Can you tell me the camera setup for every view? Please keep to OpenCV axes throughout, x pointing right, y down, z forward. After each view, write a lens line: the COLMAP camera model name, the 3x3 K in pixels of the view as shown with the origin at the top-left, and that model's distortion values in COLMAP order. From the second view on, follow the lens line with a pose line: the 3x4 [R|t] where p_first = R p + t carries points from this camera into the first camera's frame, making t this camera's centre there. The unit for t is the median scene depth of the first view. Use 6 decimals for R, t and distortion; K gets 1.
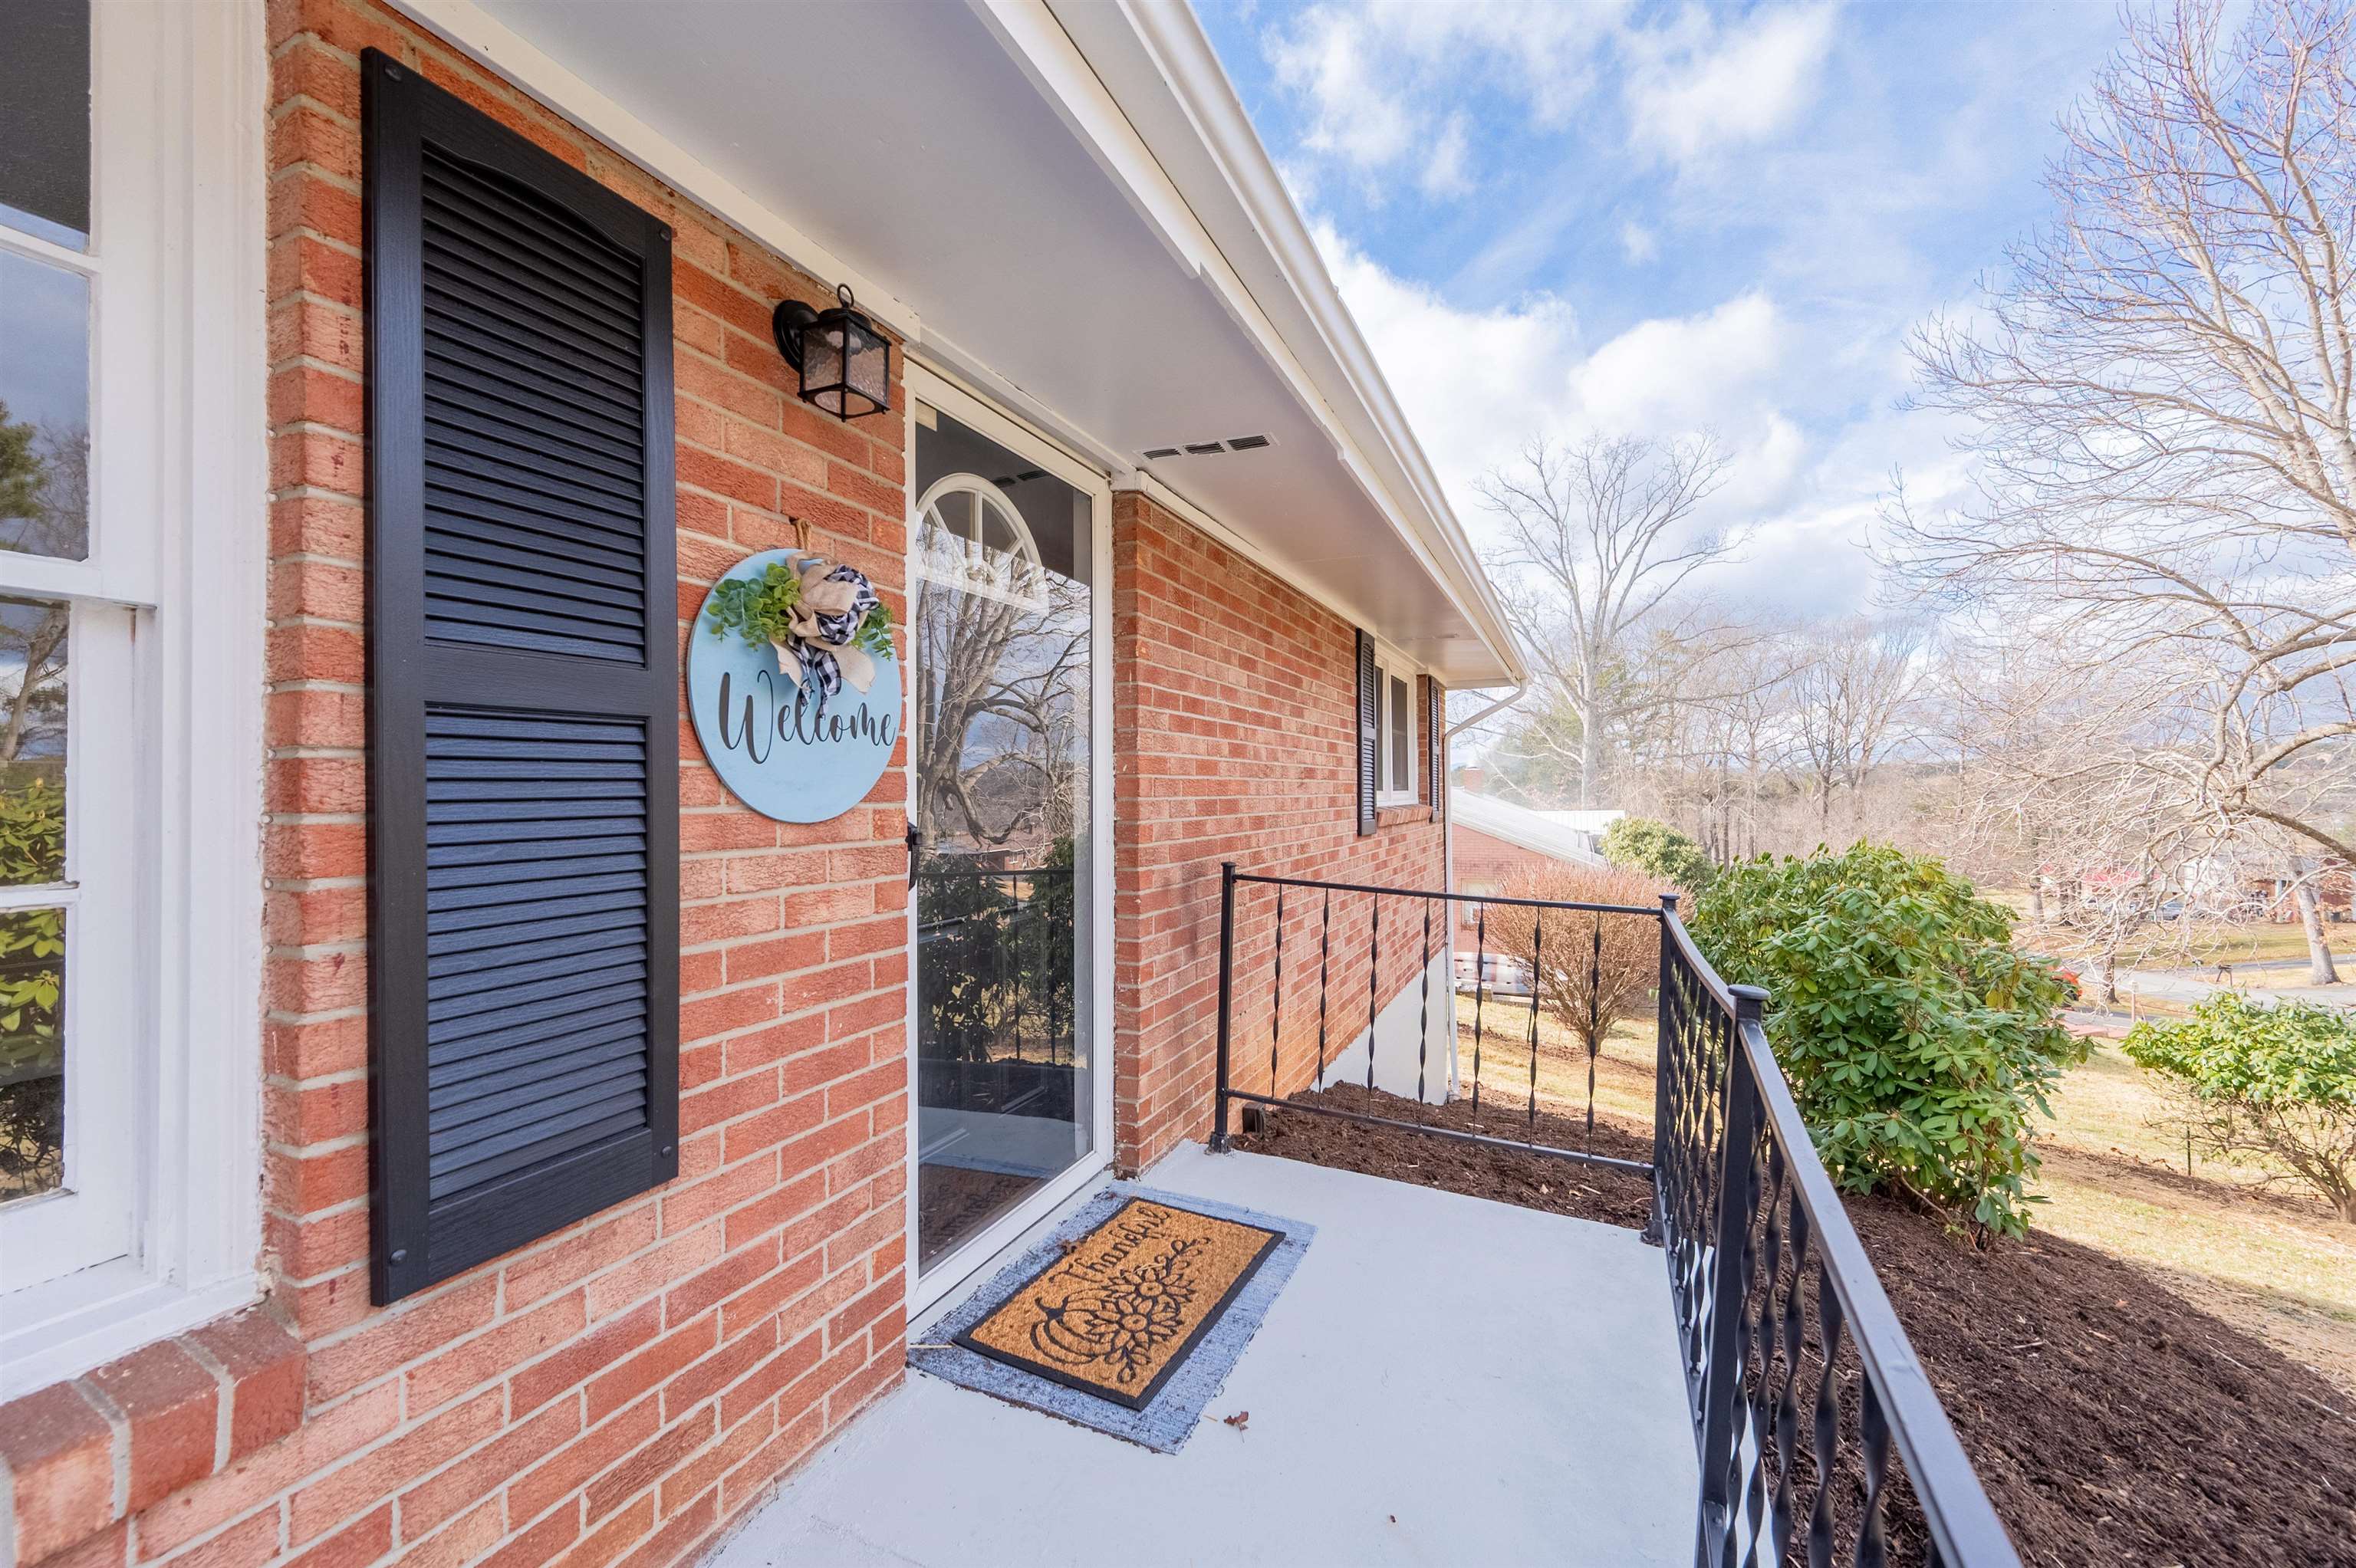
lens RADIAL K [[961.1, 0, 1168.6], [0, 961.1, 781.3], [0, 0, 1]] dist [0.004437, -0.000765]
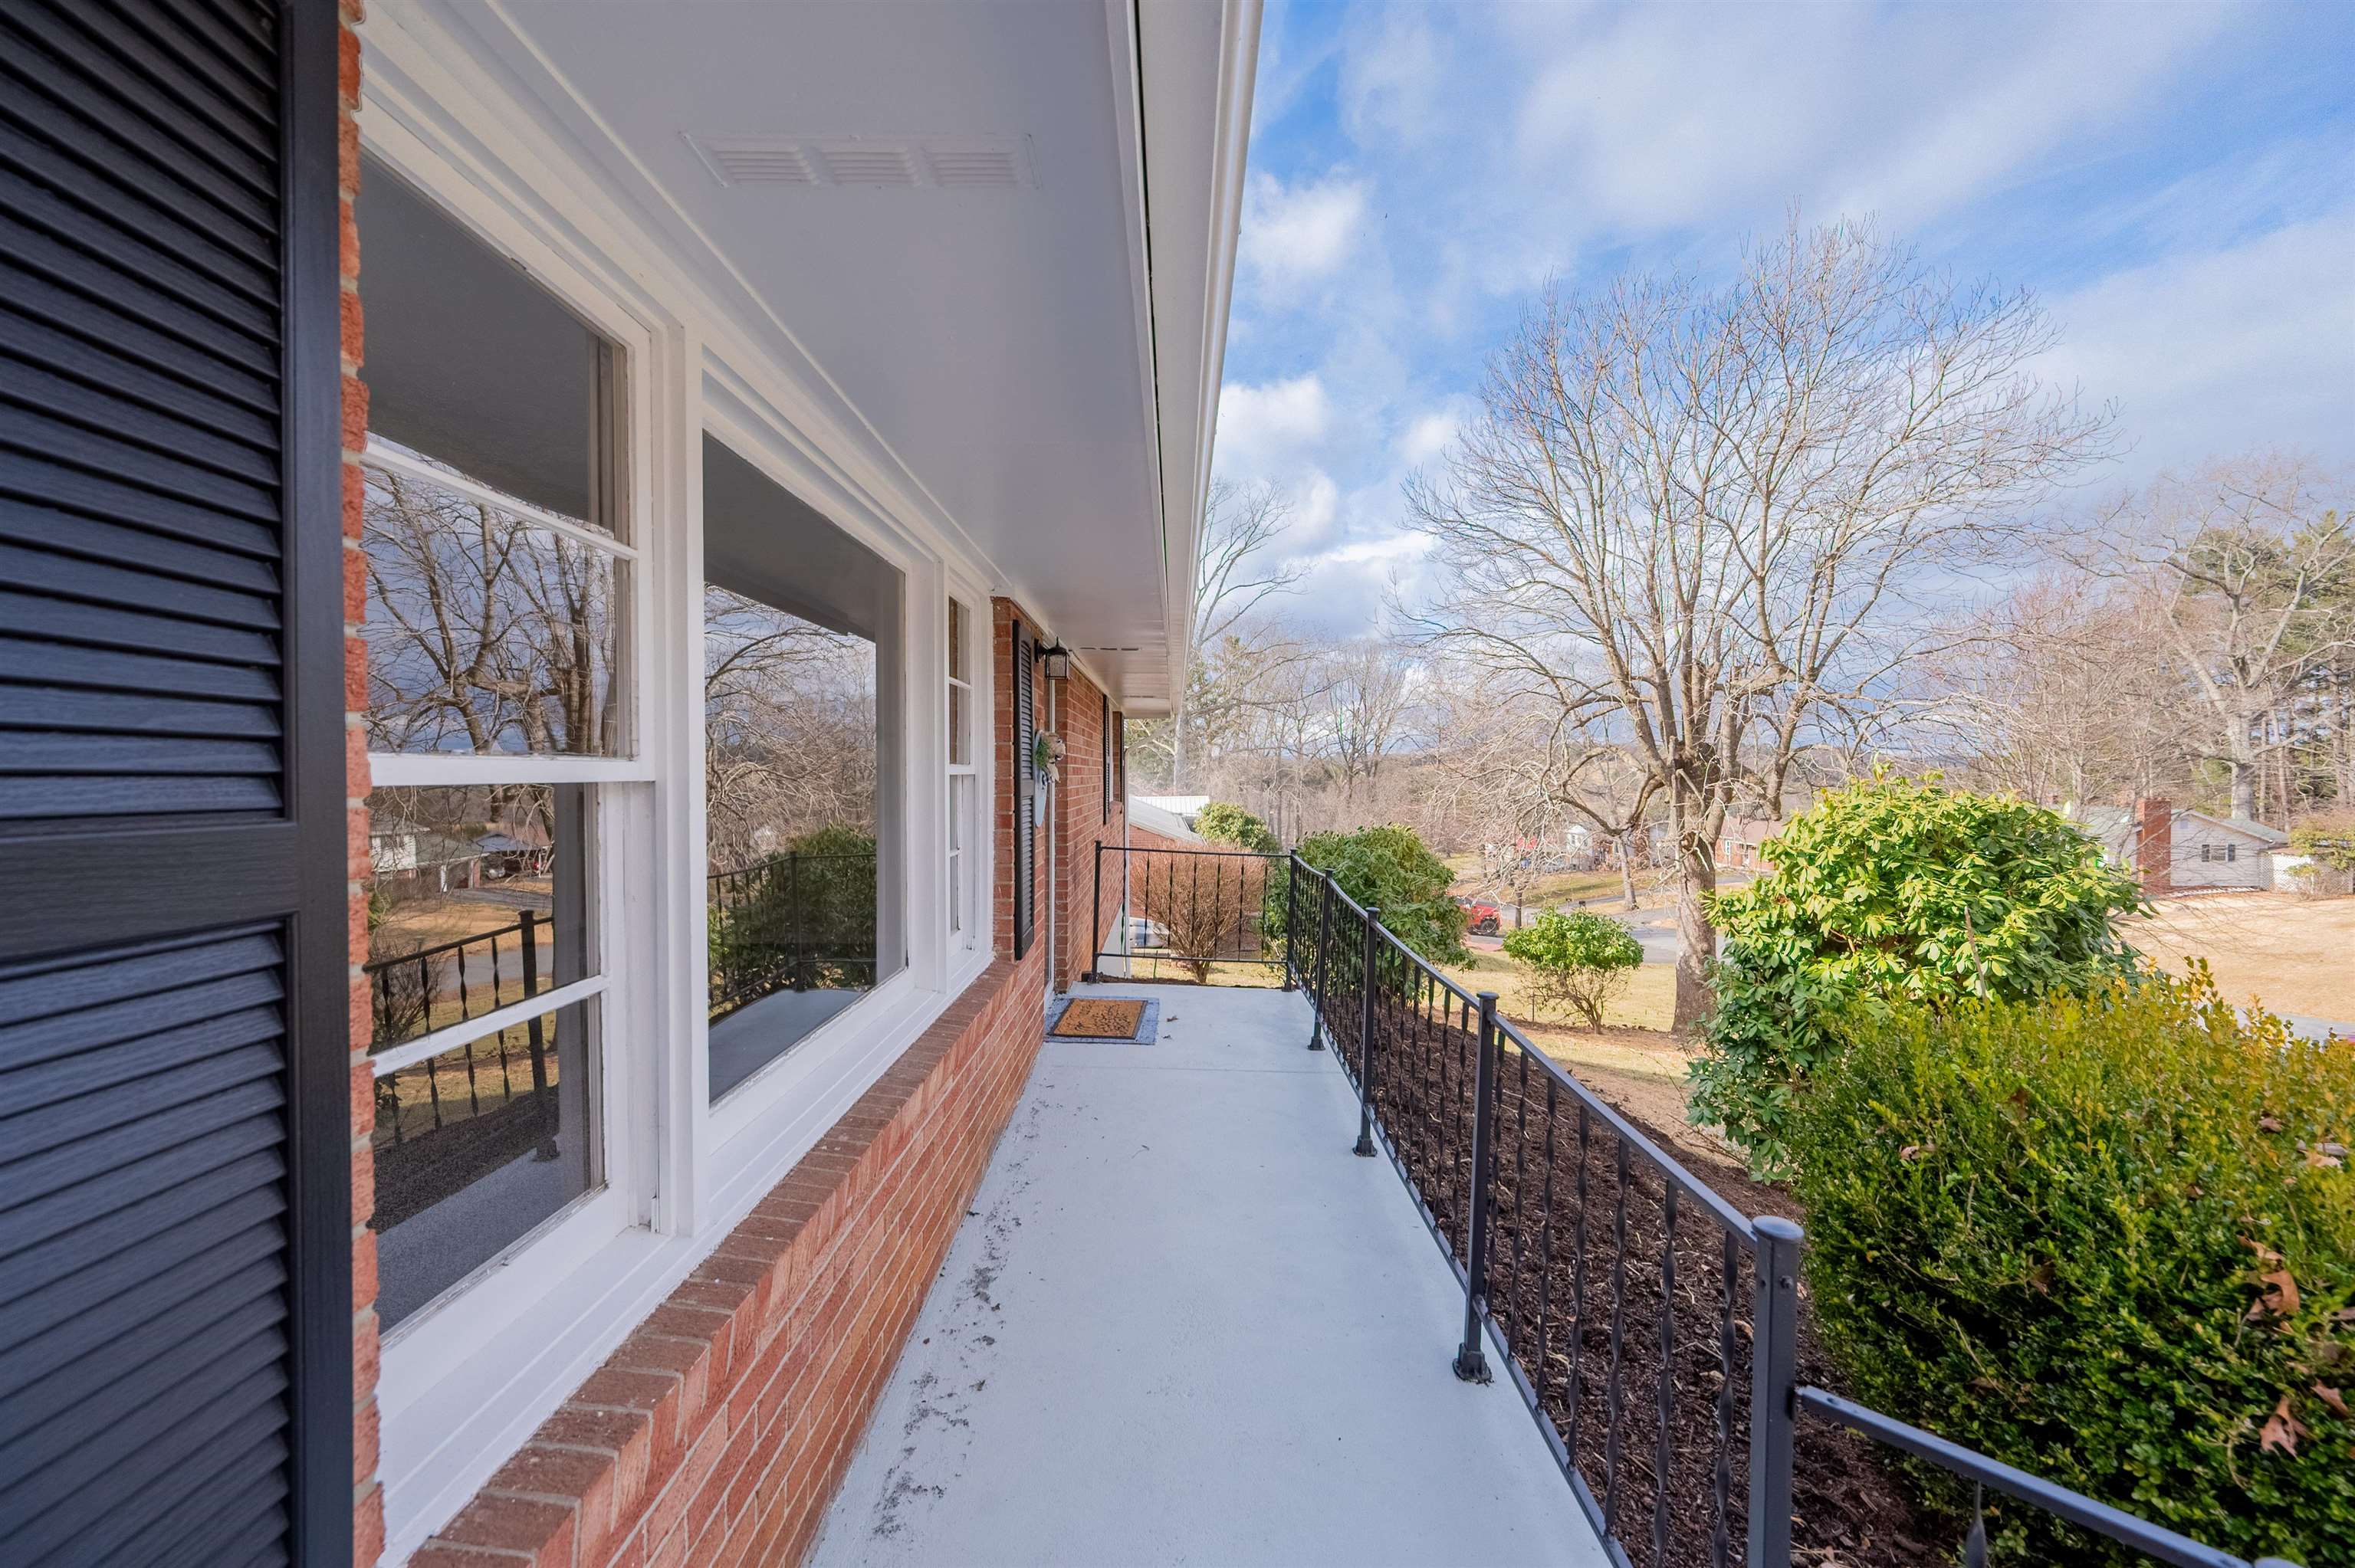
lens RADIAL K [[960.6, 0, 1157.1], [0, 960.6, 781.8], [0, 0, 1]] dist [0.004437, -0.000765]
pose [[0.920967, 0.001406, 0.389637, -0.064470], [-0.008435, 0.999831, 0.016329, -0.007707], [-0.389548, -0.018325, 0.920824, -0.095434]]
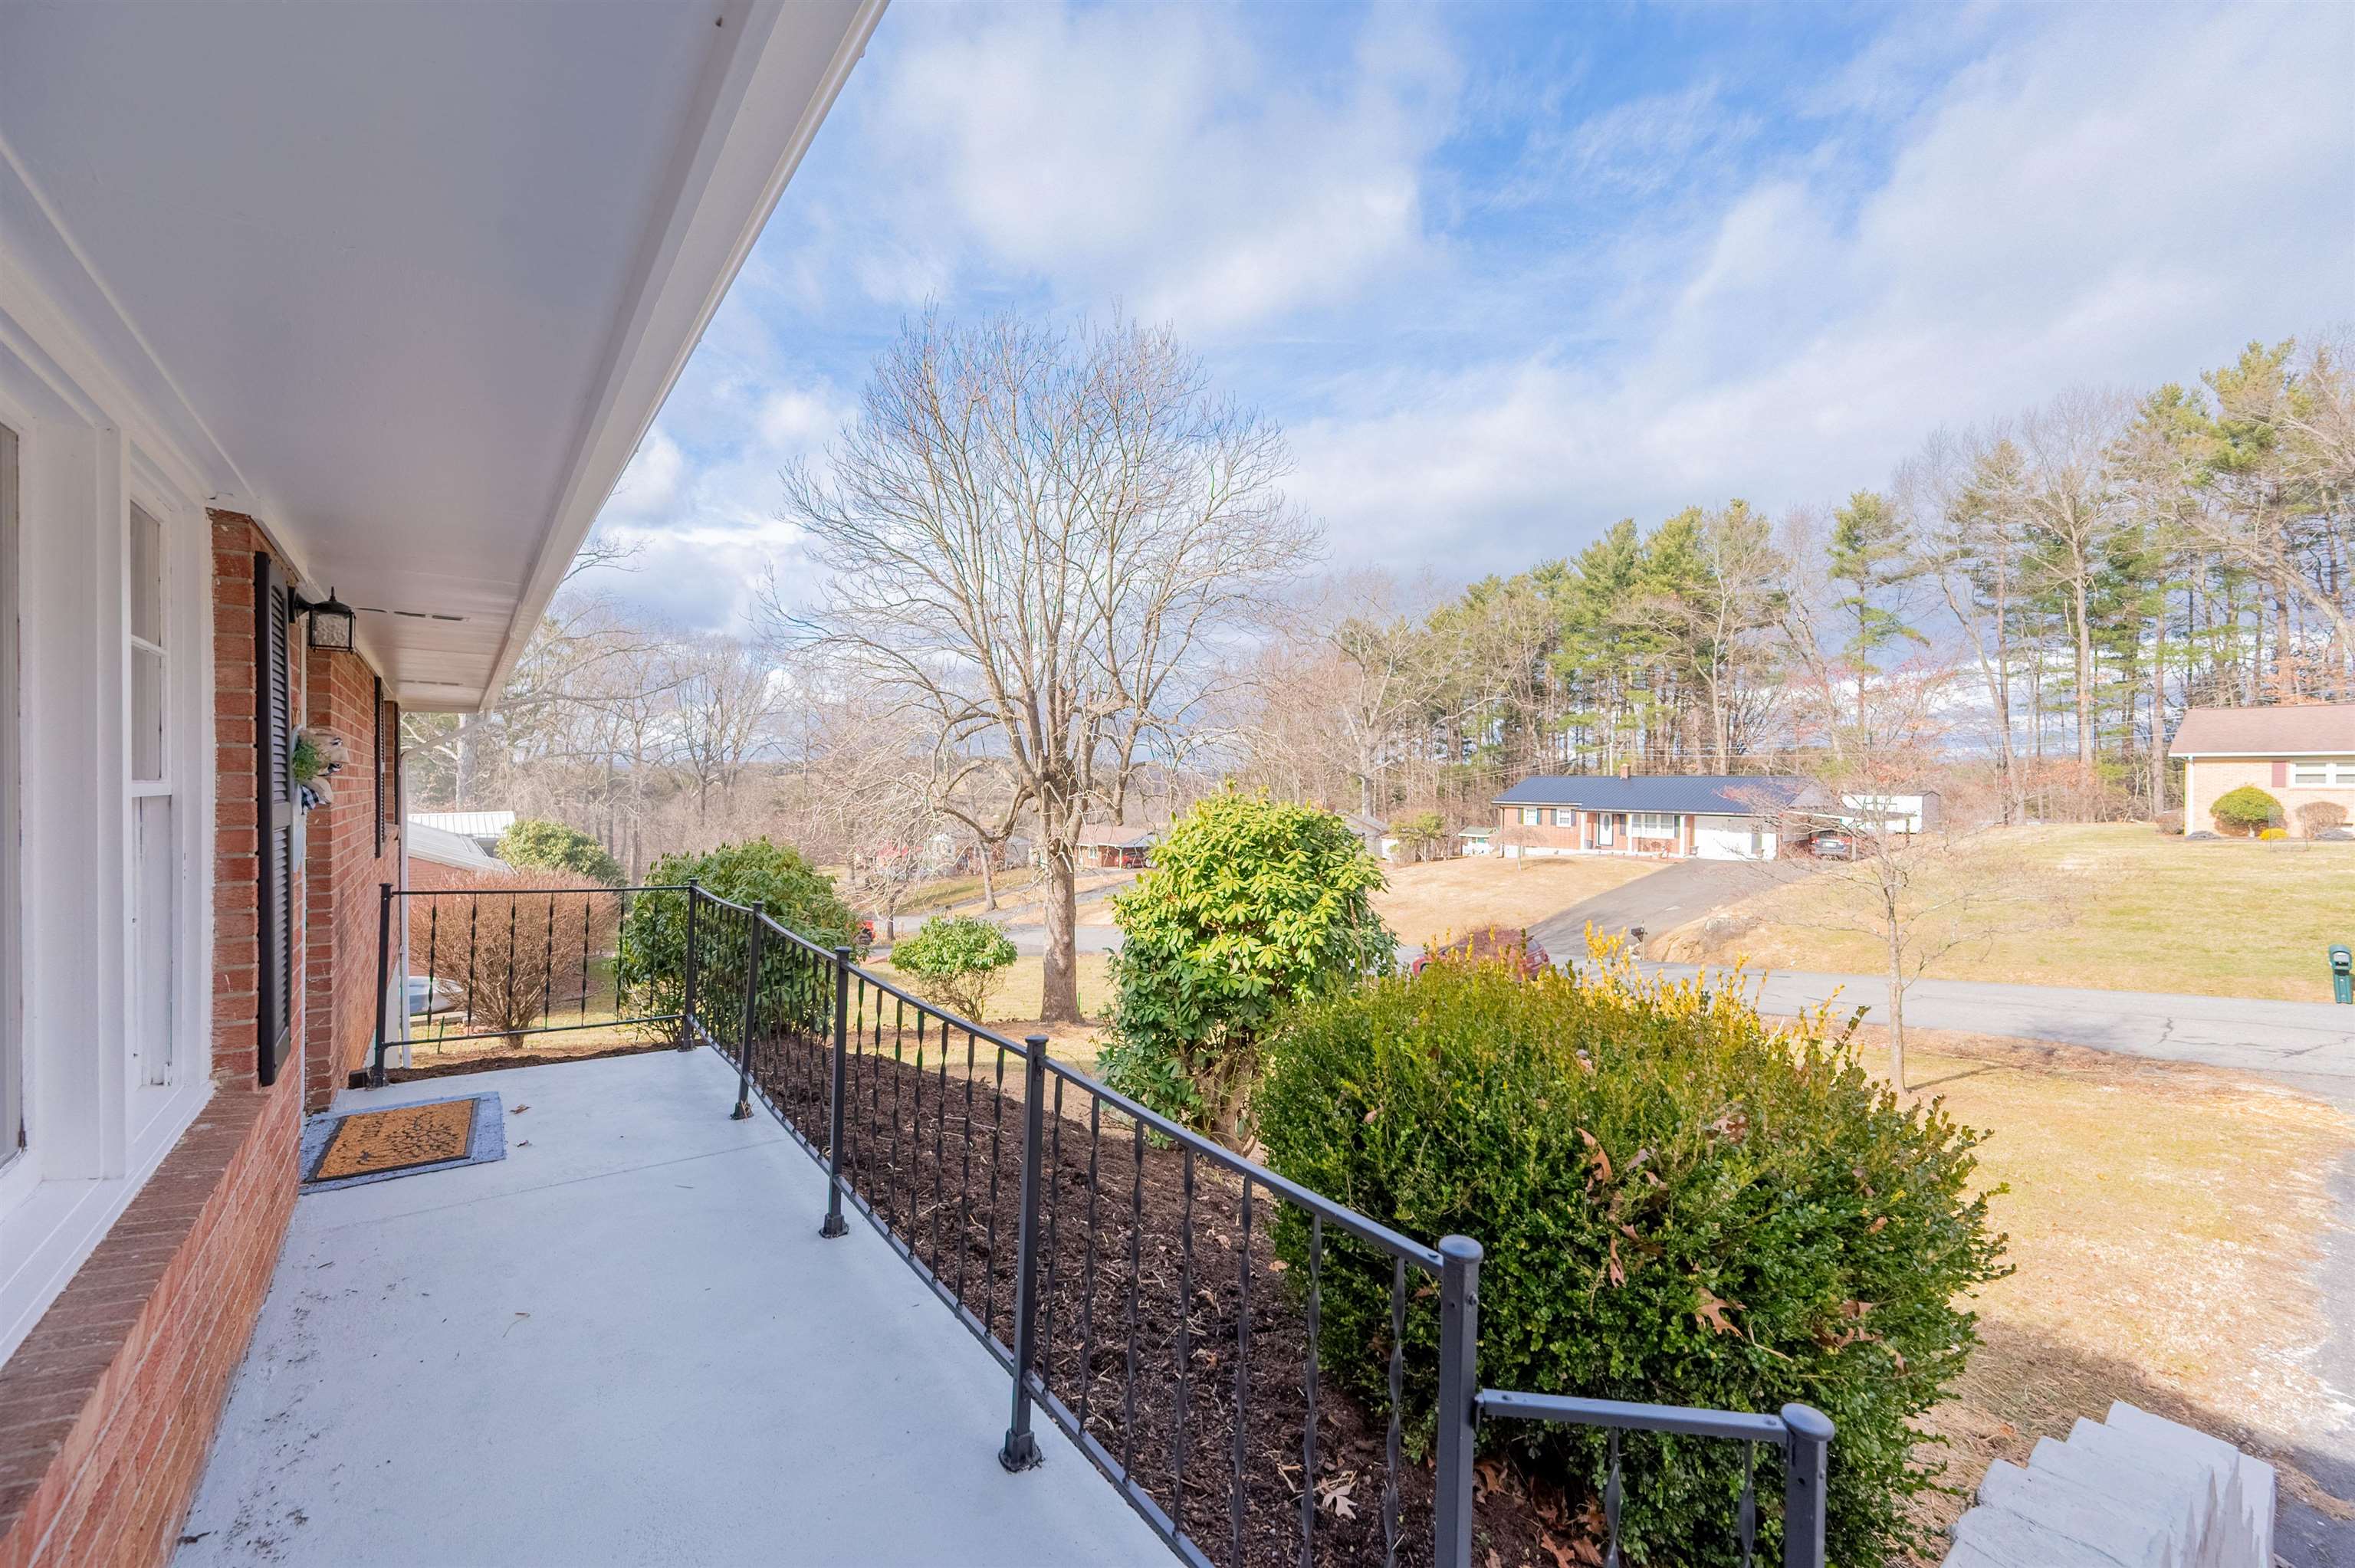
lens RADIAL K [[960.6, 0, 1204.2], [0, 960.6, 787.7], [0, 0, 1]] dist [0.004437, -0.000765]
pose [[0.468687, 0.002393, 0.883361, -0.066804], [-0.013598, 0.999897, 0.004506, -0.008532], [-0.883260, -0.014124, 0.468671, -0.078097]]
